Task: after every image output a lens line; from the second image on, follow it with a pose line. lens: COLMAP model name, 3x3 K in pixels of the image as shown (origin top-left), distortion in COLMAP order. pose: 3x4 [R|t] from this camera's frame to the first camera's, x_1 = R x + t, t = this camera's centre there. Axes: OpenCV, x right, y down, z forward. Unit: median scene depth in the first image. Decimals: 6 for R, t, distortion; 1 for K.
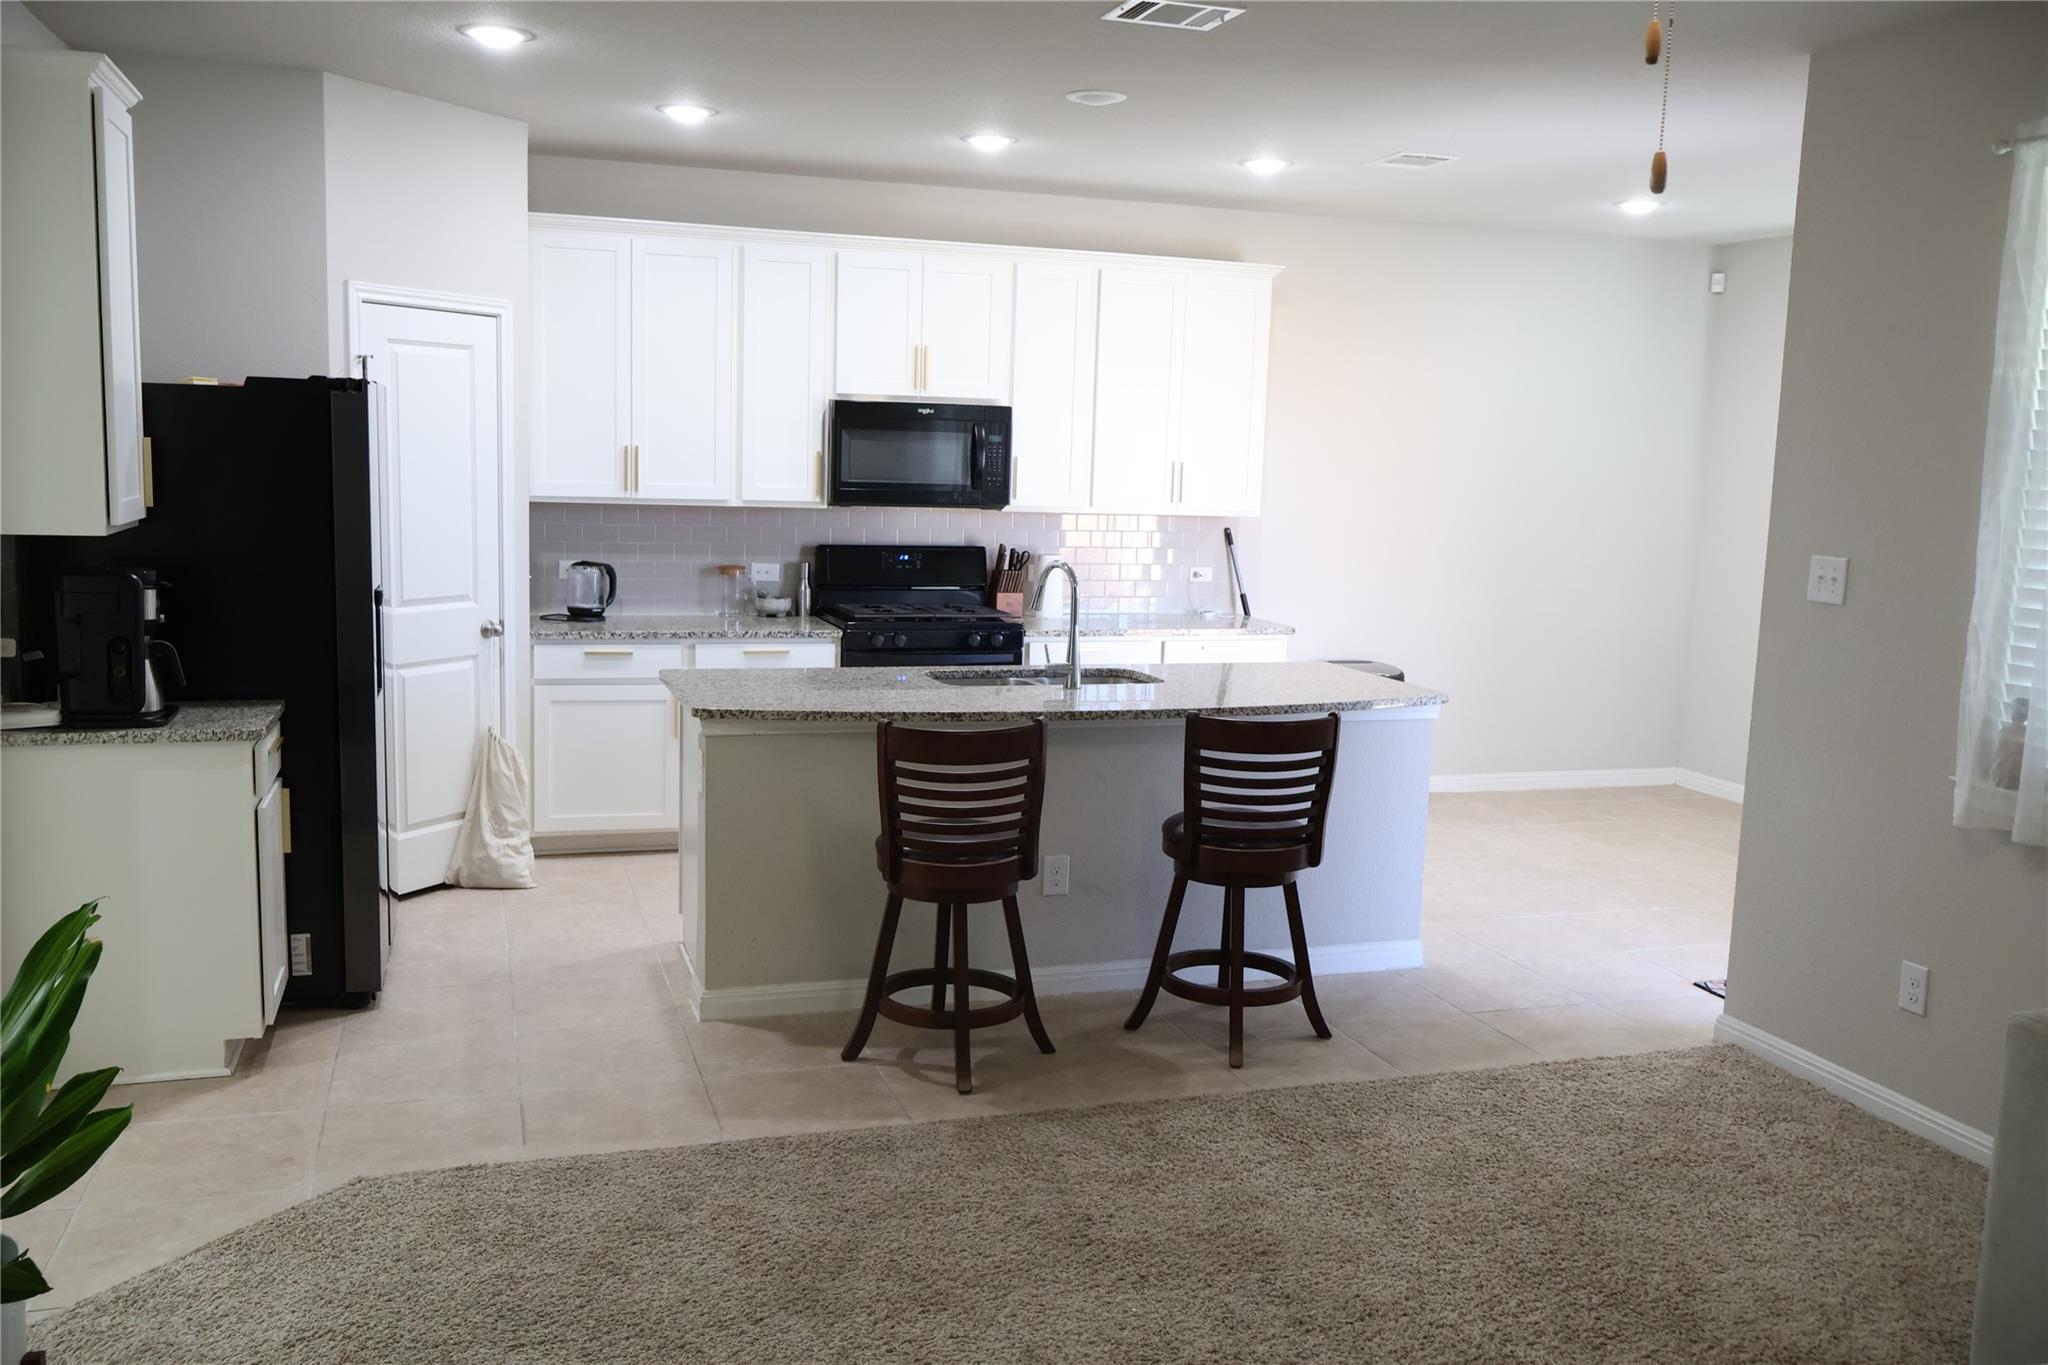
lens RADIAL K [[1701.5, 0, 1028.0], [0, 1701.5, 683.3], [0, 0, 1]] dist [0.013660, -0.009865]
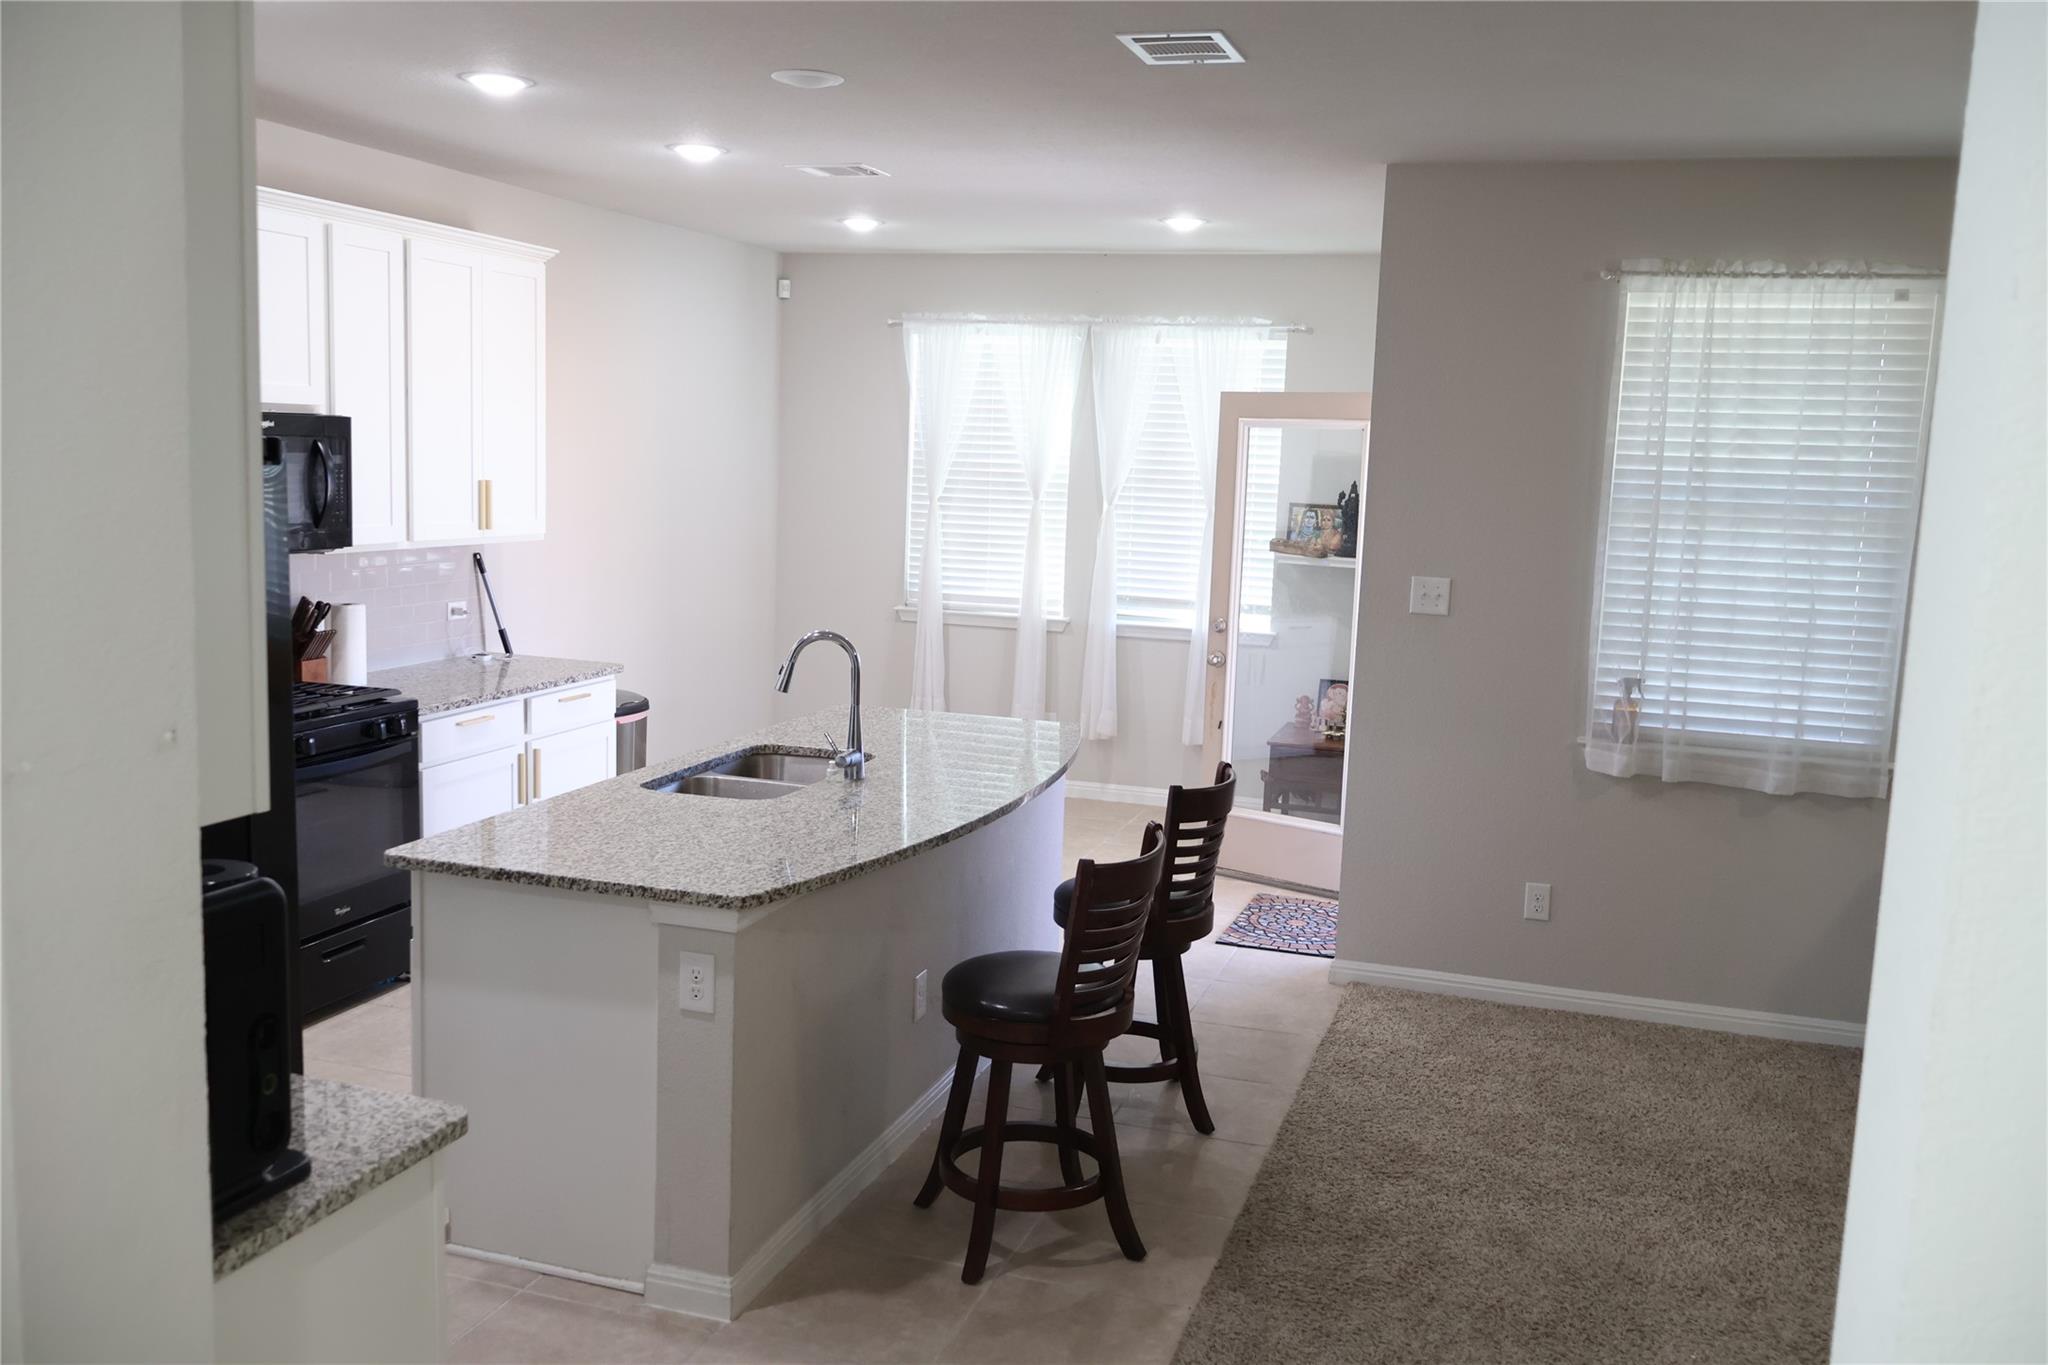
lens RADIAL K [[1701.5, 0, 1028.6], [0, 1701.5, 675.4], [0, 0, 1]] dist [0.013660, -0.009865]
pose [[0.596421, -0.117193, 0.794071, -0.622918], [0.091535, 0.992761, 0.077765, -0.112159], [-0.797436, 0.026305, 0.602830, 0.430042]]
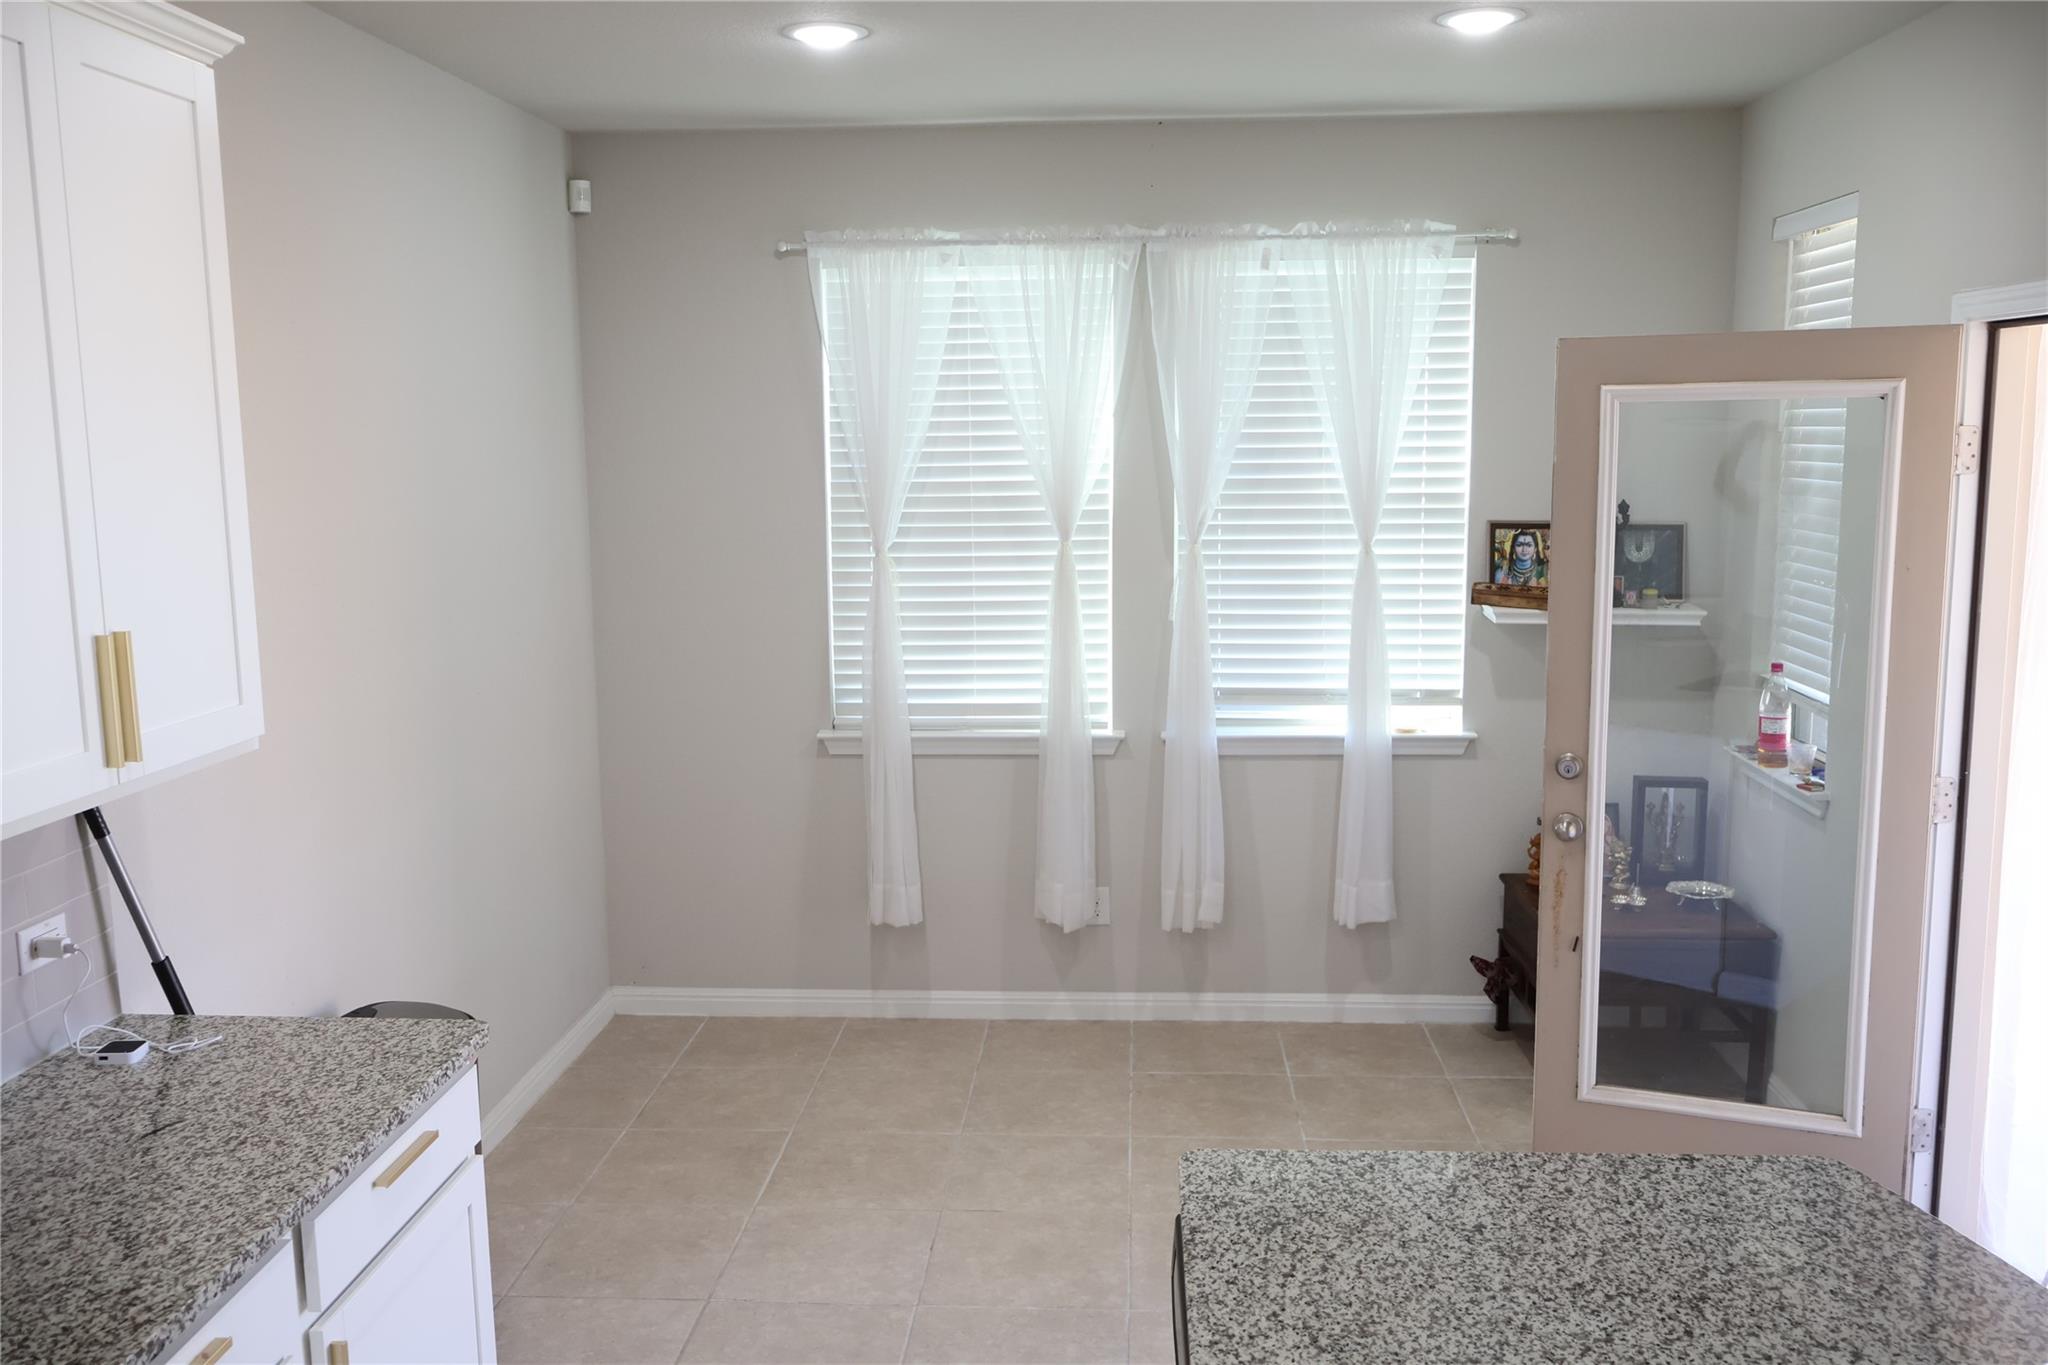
lens RADIAL K [[1701.5, 0, 1030.2], [0, 1701.5, 688.3], [0, 0, 1]] dist [0.013660, -0.009865]
pose [[0.375536, -0.174039, 0.910320, -0.191334], [0.148213, 0.980847, 0.126380, -0.198684], [-0.914880, 0.087461, 0.394138, 1.074676]]
